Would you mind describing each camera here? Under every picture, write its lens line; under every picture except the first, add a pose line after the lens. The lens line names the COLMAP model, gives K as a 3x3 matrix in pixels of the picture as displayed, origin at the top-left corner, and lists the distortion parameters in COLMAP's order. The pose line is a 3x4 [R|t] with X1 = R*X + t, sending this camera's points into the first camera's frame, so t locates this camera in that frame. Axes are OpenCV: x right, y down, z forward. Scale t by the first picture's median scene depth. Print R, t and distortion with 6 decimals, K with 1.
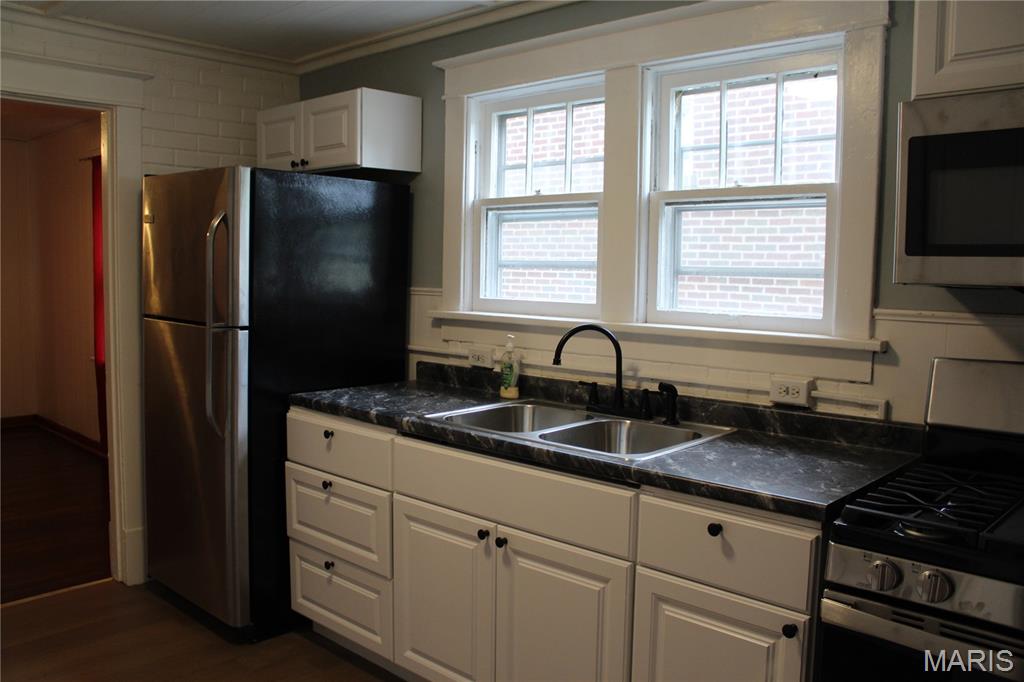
lens RADIAL K [[847.3, 0, 508.7], [0, 847.3, 343.2], [0, 0, 1]] dist [-0.128075, 0.062351]
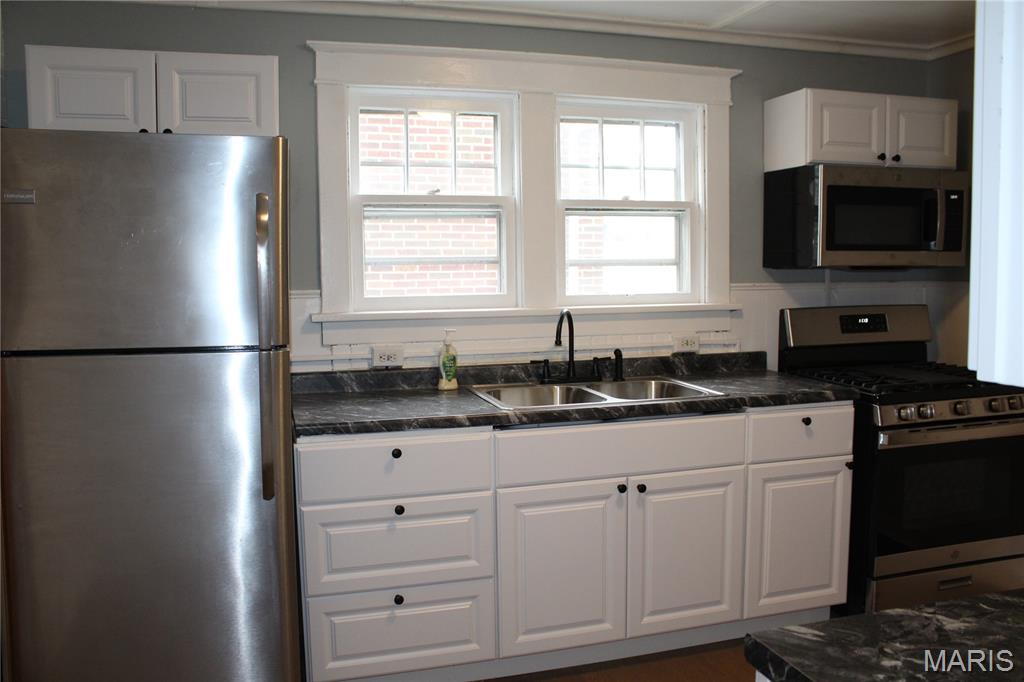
lens RADIAL K [[847.3, 0, 511.4], [0, 847.3, 340.6], [0, 0, 1]] dist [-0.128075, 0.062351]
pose [[0.498997, -0.098544, 0.860983, -0.953685], [0.094431, 0.993781, 0.059015, -0.055088], [-0.861444, 0.051855, 0.505199, 0.453039]]
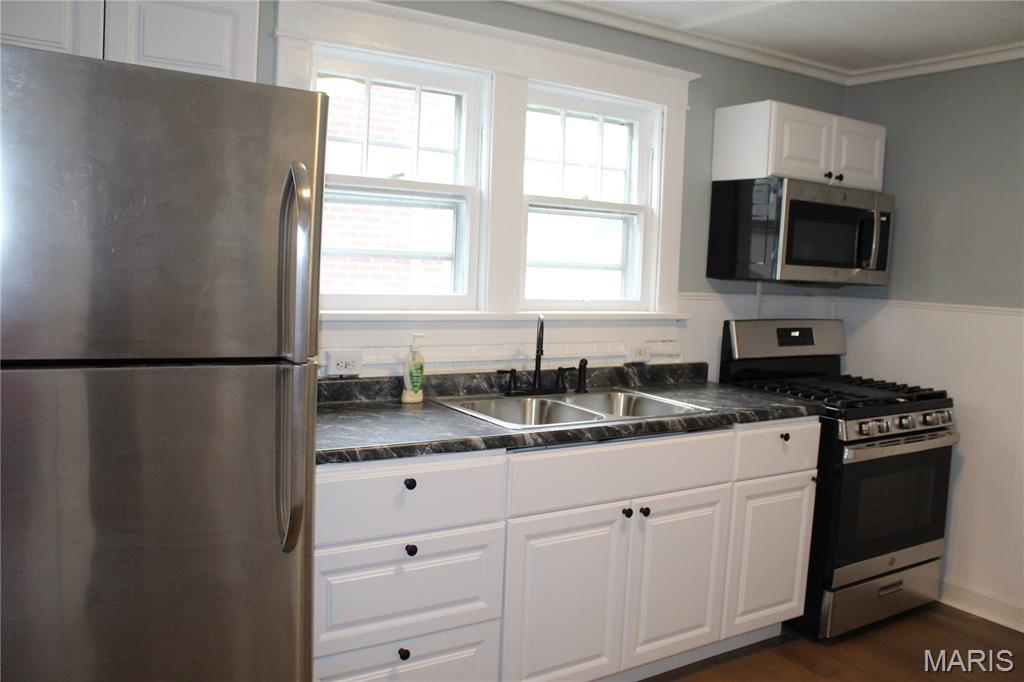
lens RADIAL K [[847.3, 0, 516.1], [0, 847.3, 338.2], [0, 0, 1]] dist [-0.128075, 0.062351]
pose [[0.234283, -0.094216, 0.967592, -0.951462], [0.046760, 0.995233, 0.085585, -0.086038], [-0.971043, 0.025193, 0.237572, 0.754535]]
